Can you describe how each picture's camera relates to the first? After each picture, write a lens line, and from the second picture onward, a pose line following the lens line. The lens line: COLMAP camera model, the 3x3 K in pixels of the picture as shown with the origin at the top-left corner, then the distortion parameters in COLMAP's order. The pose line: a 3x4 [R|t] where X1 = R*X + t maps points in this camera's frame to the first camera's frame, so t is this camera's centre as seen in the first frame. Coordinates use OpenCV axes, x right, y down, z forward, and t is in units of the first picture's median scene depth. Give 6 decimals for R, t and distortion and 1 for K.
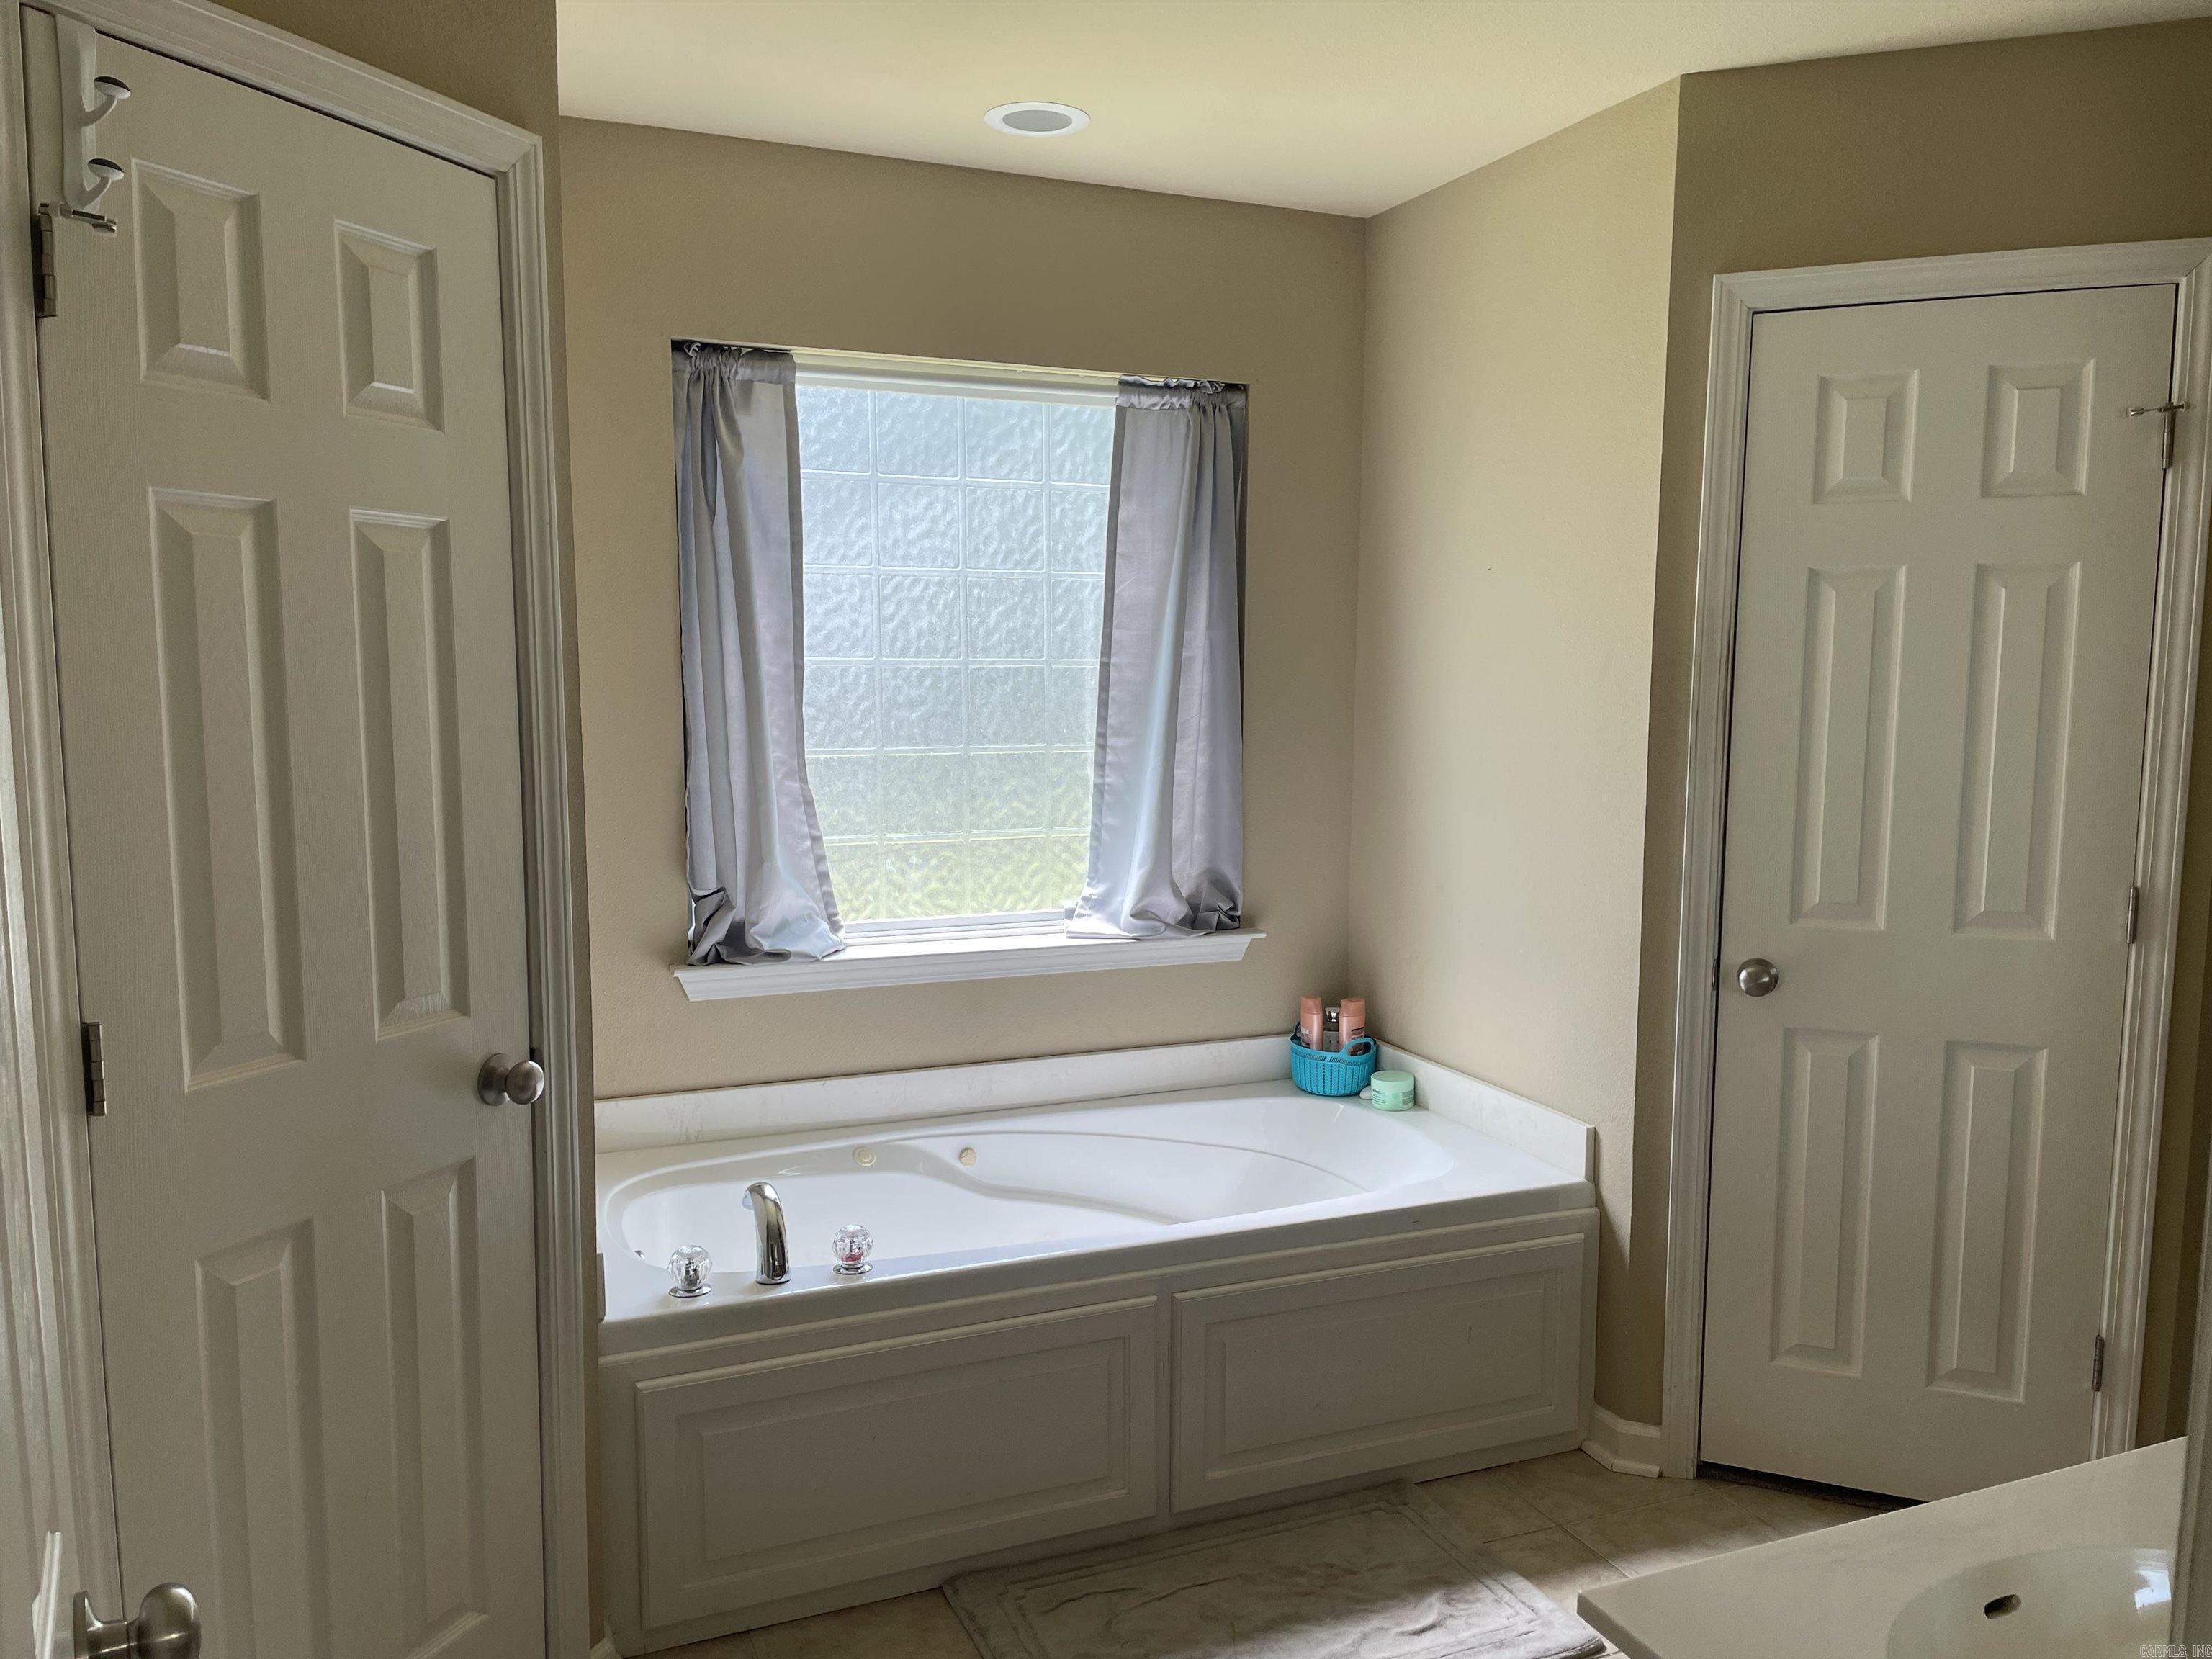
lens RADIAL K [[1673.4, 0, 1110.1], [0, 1673.4, 840.2], [0, 0, 1]] dist [0.083057, -0.035634]
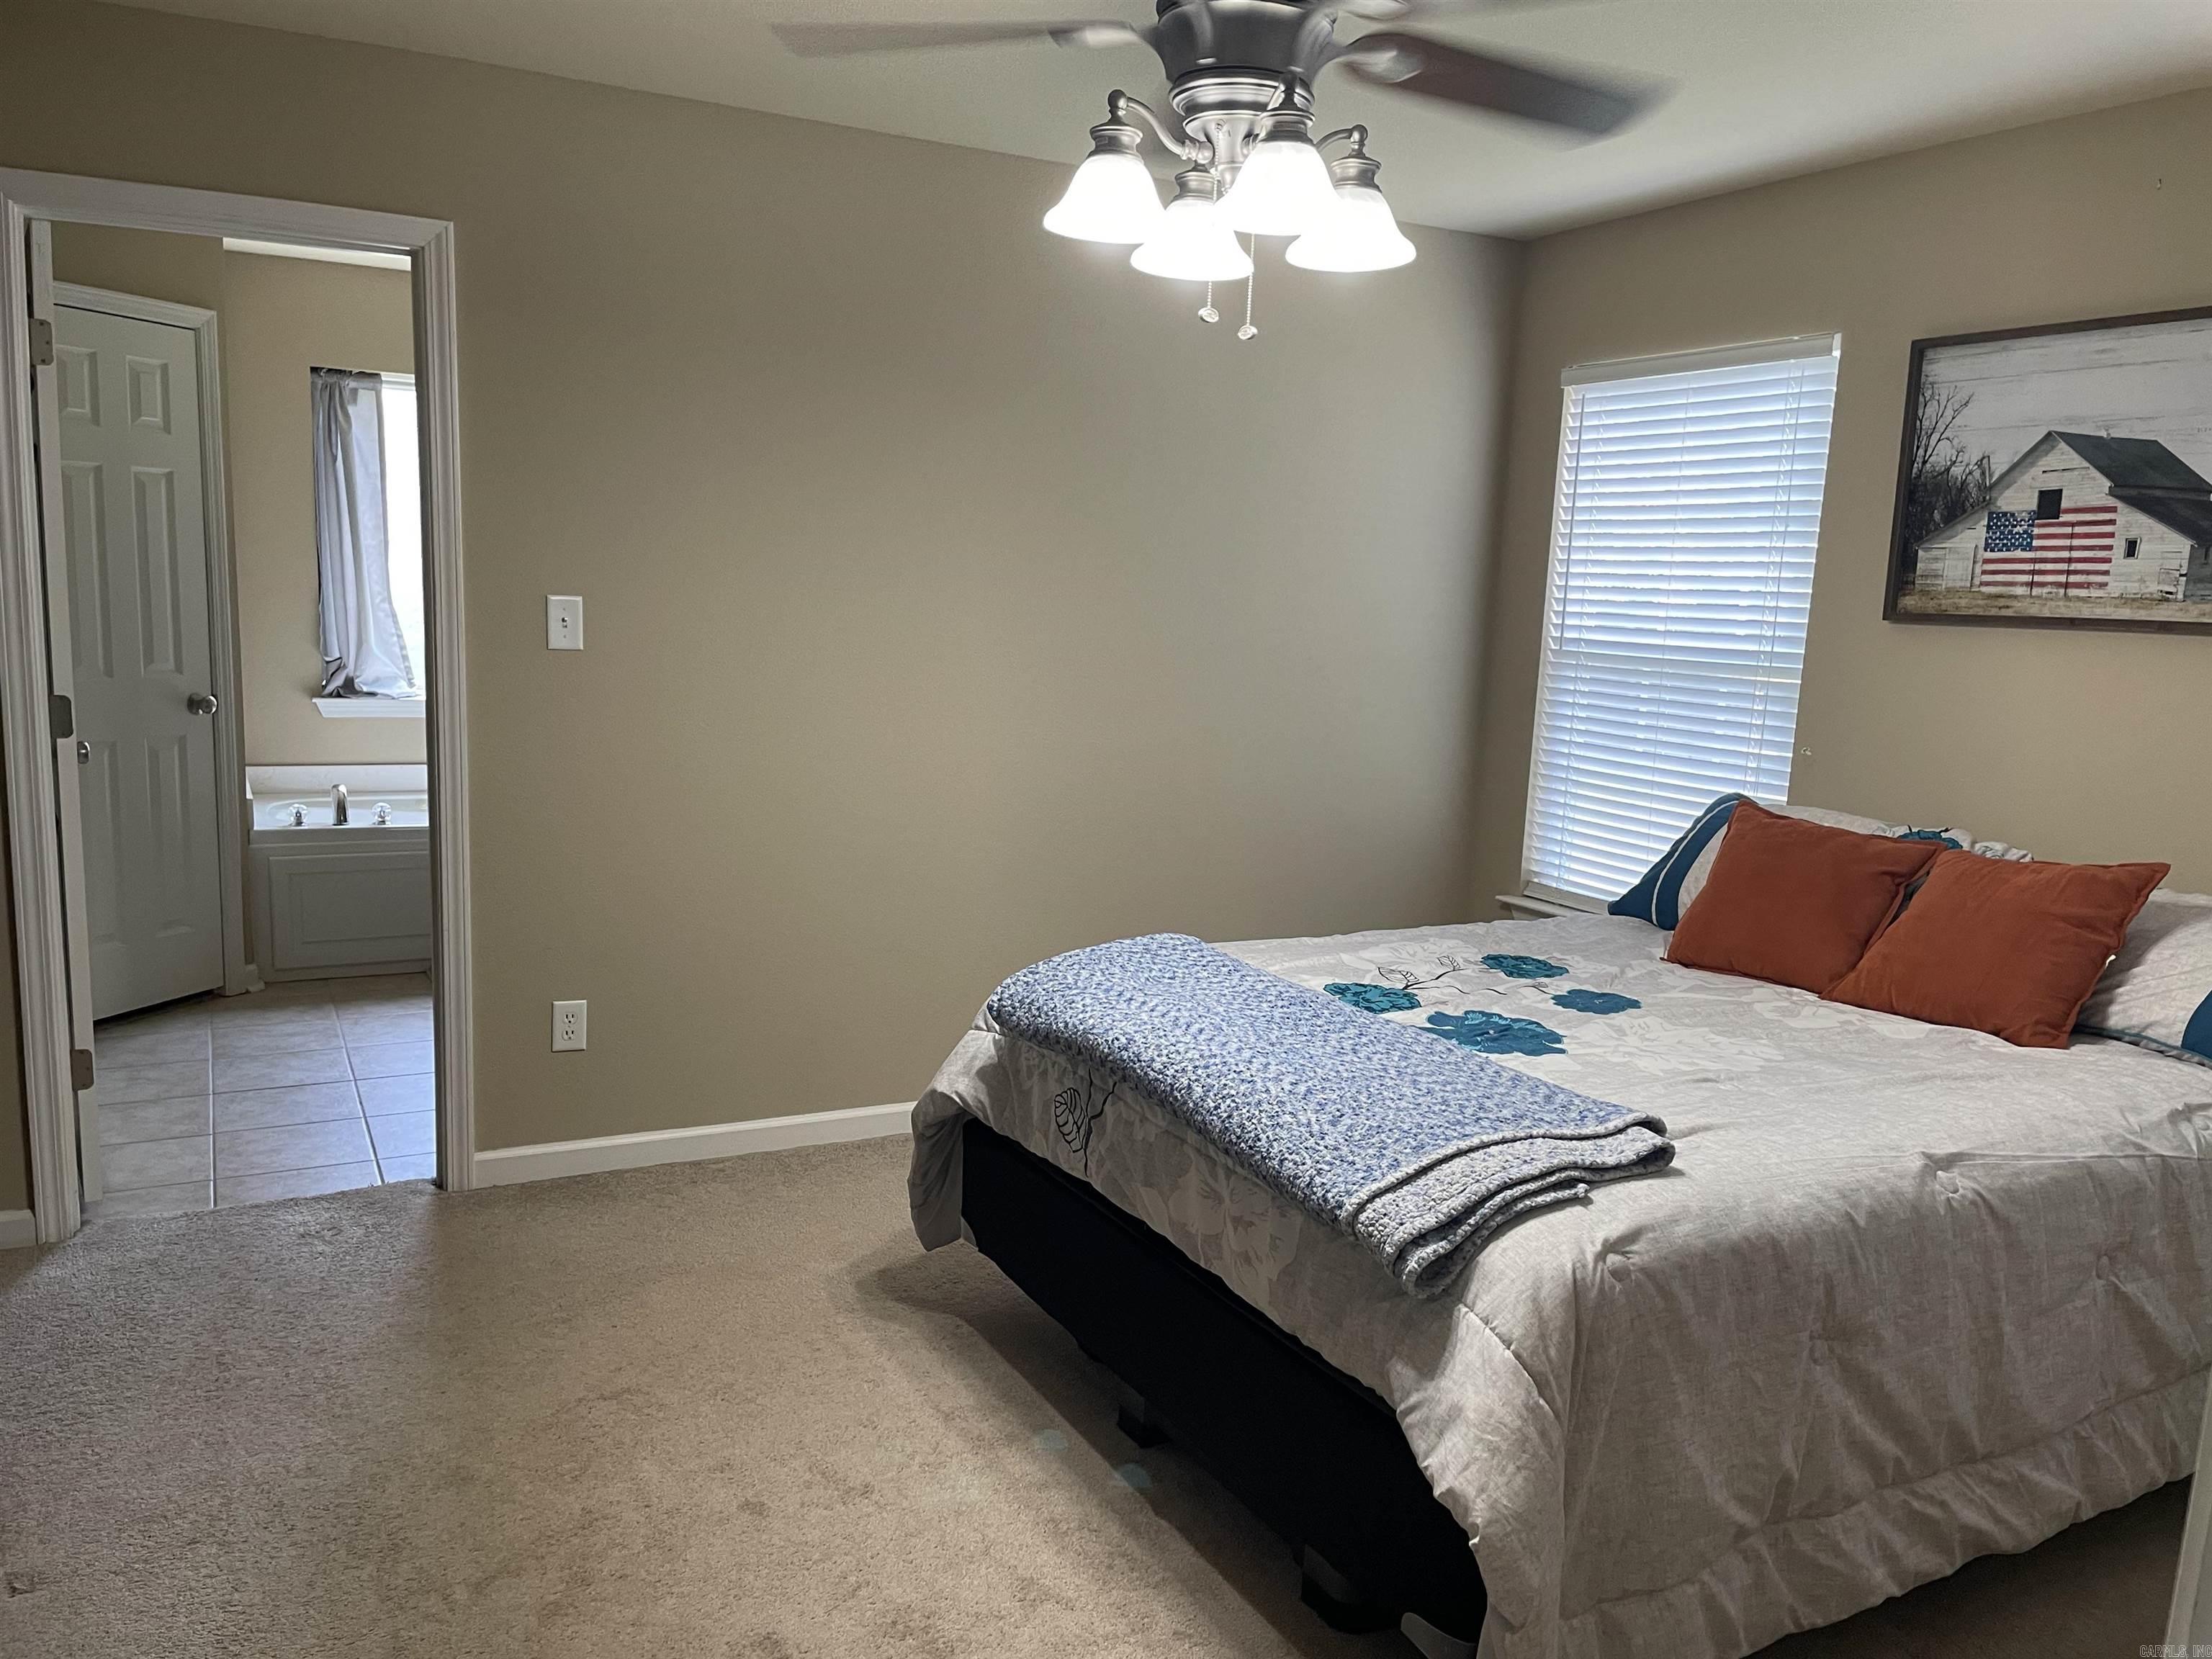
lens RADIAL K [[1673.4, 0, 1101.4], [0, 1673.4, 822.9], [0, 0, 1]] dist [0.083057, -0.035634]
pose [[0.995142, 0.027642, 0.094490, 0.452707], [-0.031569, 0.998688, 0.040314, 0.112044], [-0.093252, -0.043101, 0.994709, -1.006260]]
